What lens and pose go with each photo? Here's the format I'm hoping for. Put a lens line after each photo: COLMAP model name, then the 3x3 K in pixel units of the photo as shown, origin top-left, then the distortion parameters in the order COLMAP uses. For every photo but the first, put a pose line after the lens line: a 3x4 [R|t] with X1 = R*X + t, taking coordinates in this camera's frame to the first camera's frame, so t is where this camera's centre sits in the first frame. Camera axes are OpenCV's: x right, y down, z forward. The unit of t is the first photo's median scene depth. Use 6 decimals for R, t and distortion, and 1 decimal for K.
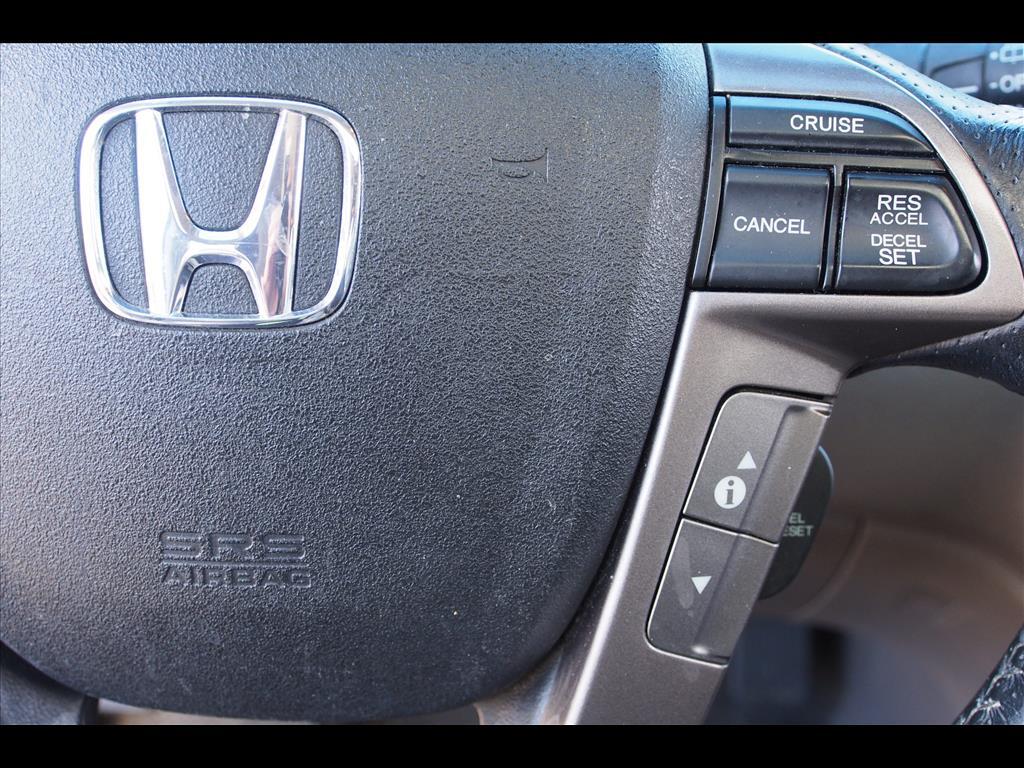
lens RADIAL K [[1228.1, 0, 509.0], [0, 1228.1, 364.6], [0, 0, 1]] dist [-0.012342, 0.003470]
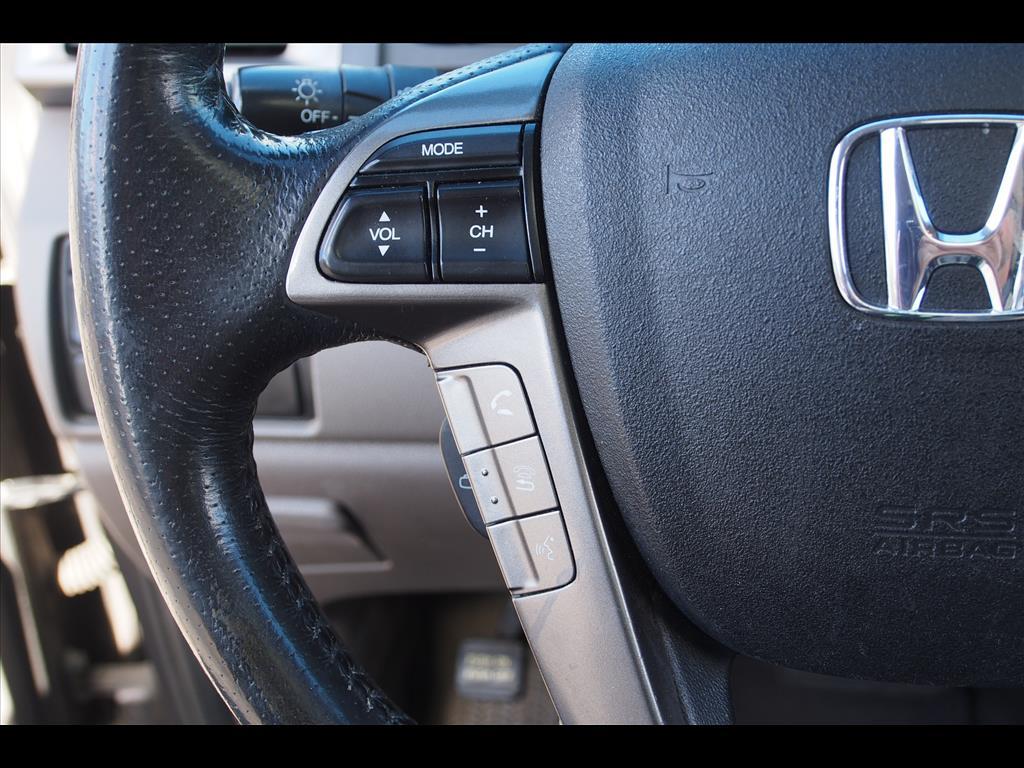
lens RADIAL K [[1228.1, 0, 509.0], [0, 1228.1, 364.6], [0, 0, 1]] dist [-0.012342, 0.003470]
pose [[0.992001, -0.003135, -0.126191, -0.485861], [0.001671, 0.999930, -0.011711, 0.020728], [0.126219, 0.011407, 0.991937, -0.150076]]
